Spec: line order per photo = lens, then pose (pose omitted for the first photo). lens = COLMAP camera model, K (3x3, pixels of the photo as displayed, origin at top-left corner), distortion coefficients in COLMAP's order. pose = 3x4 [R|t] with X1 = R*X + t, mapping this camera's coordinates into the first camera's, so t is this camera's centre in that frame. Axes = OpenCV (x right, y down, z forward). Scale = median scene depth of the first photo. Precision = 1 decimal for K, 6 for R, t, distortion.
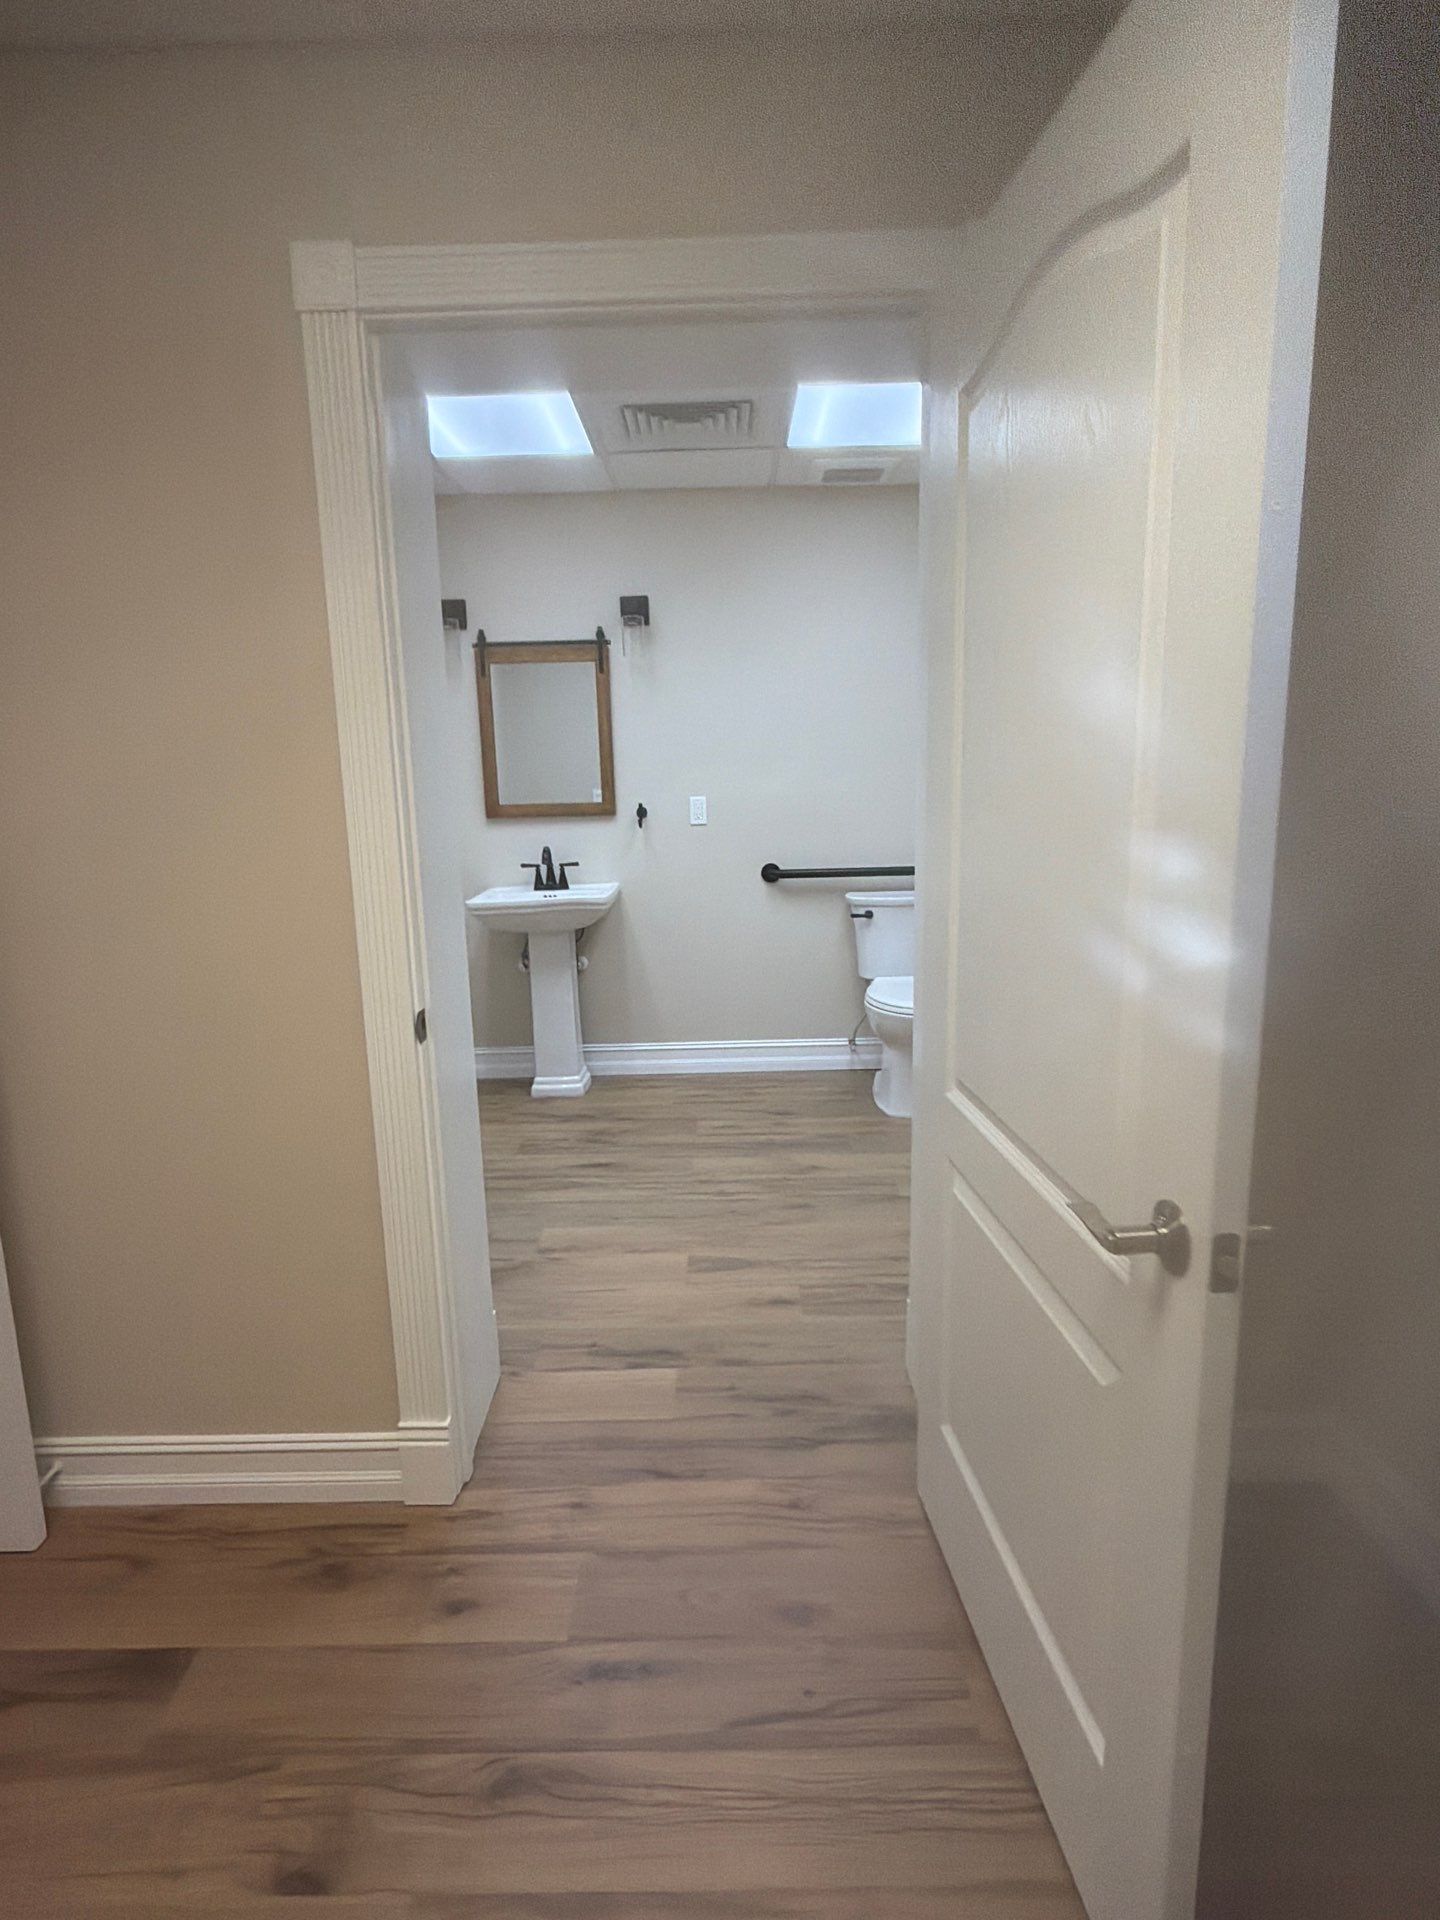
lens RADIAL K [[1086.5, 0, 722.1], [0, 1086.5, 962.8], [0, 0, 1]] dist [0.006057, 0.001550]
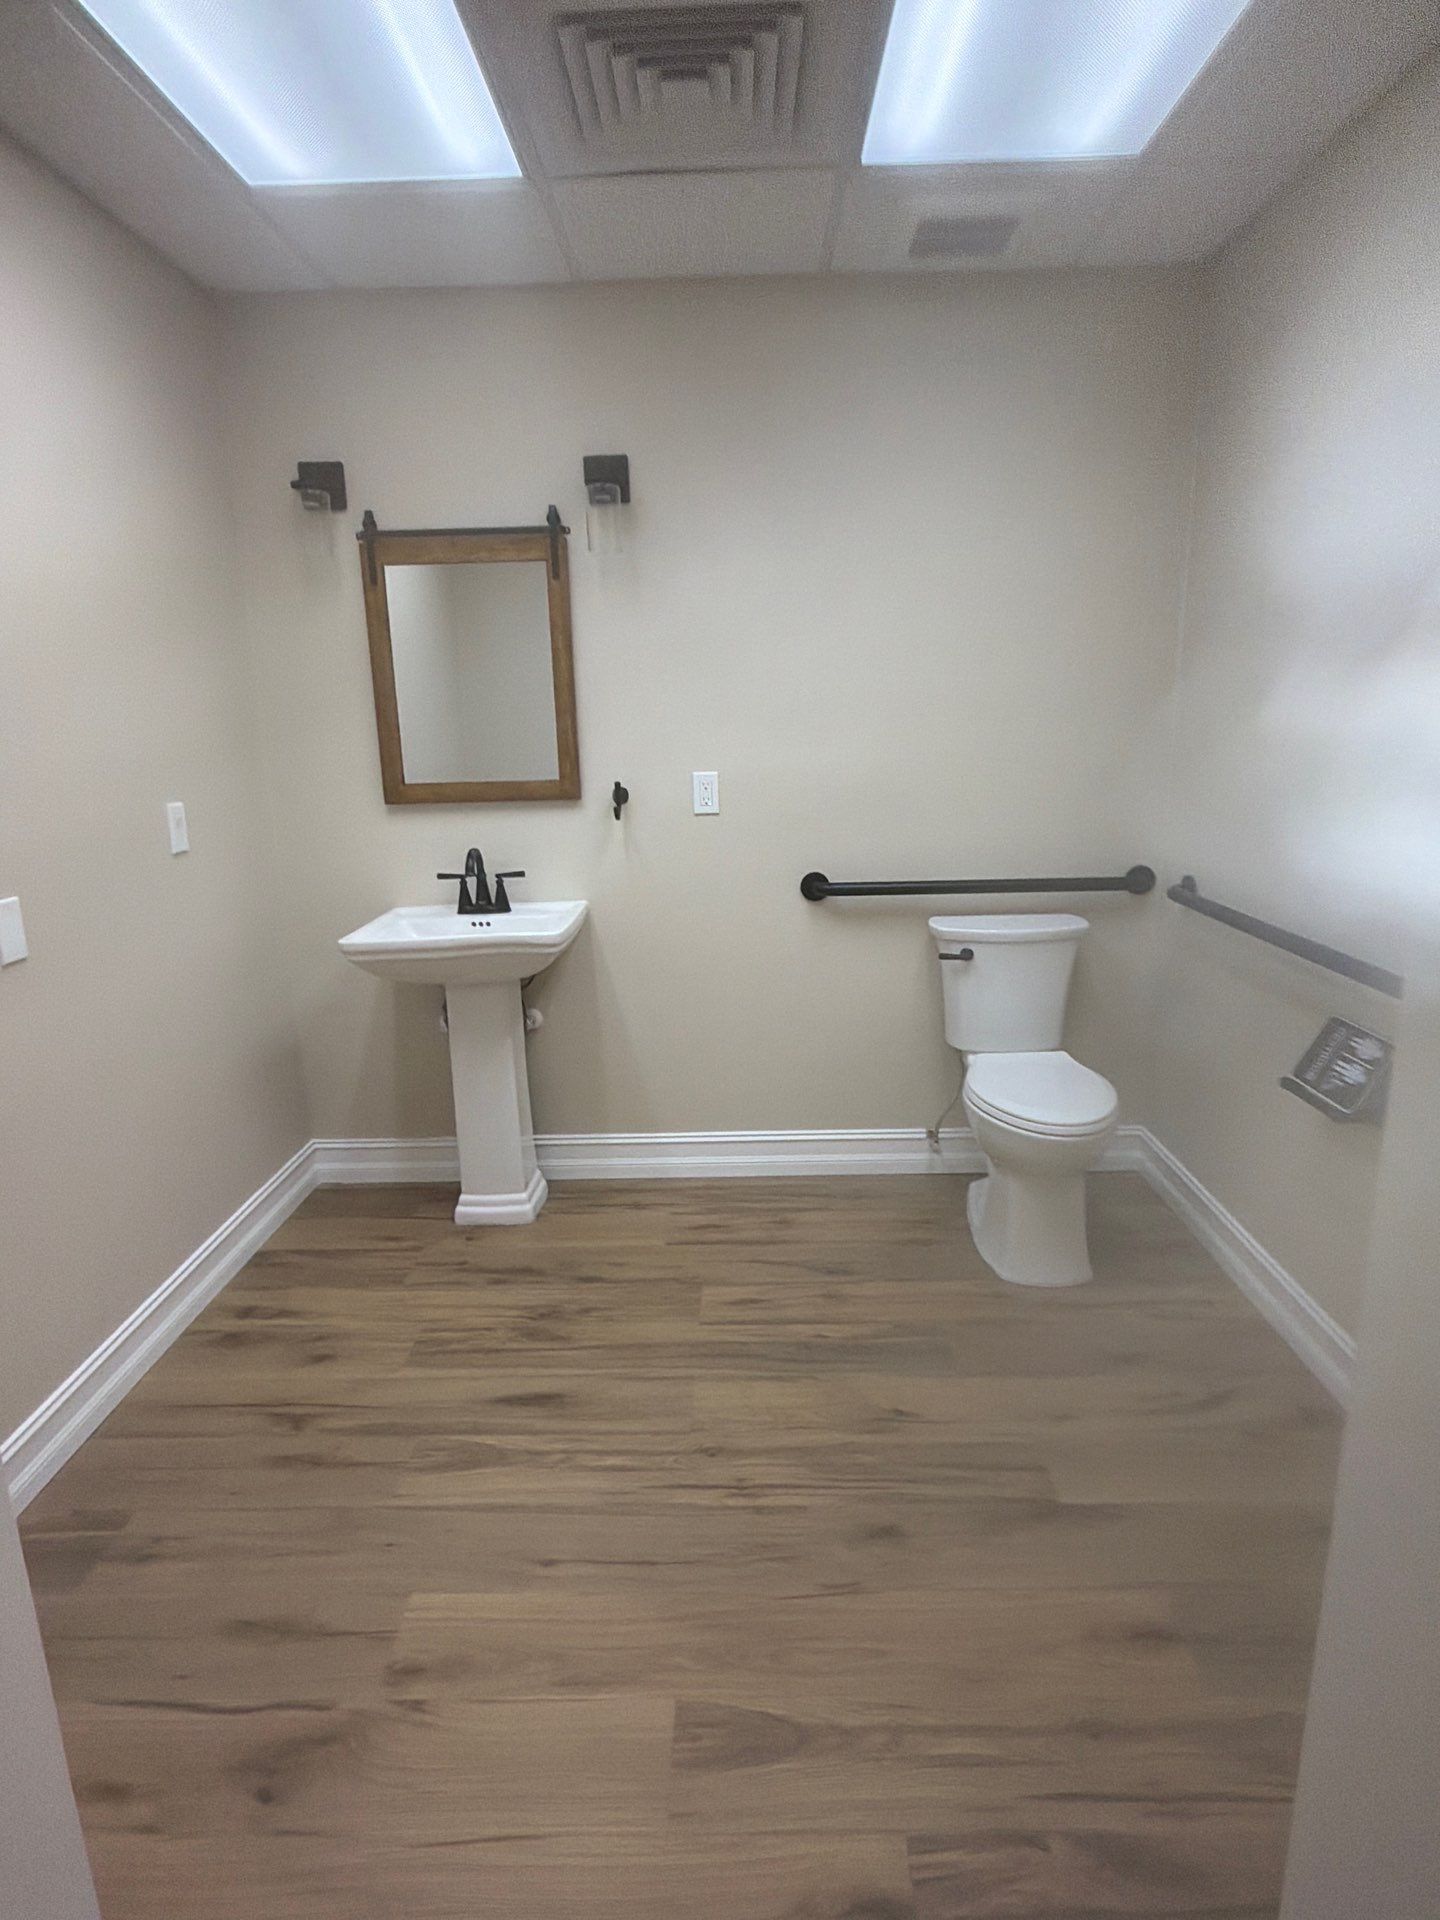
lens RADIAL K [[1086.5, 0, 718.9], [0, 1086.5, 959.8], [0, 0, 1]] dist [0.006057, 0.001550]
pose [[0.999857, 0.004301, -0.016329, -0.002974], [-0.003620, 0.999132, 0.041509, -0.067964], [0.016494, -0.041443, 0.999005, 0.346132]]
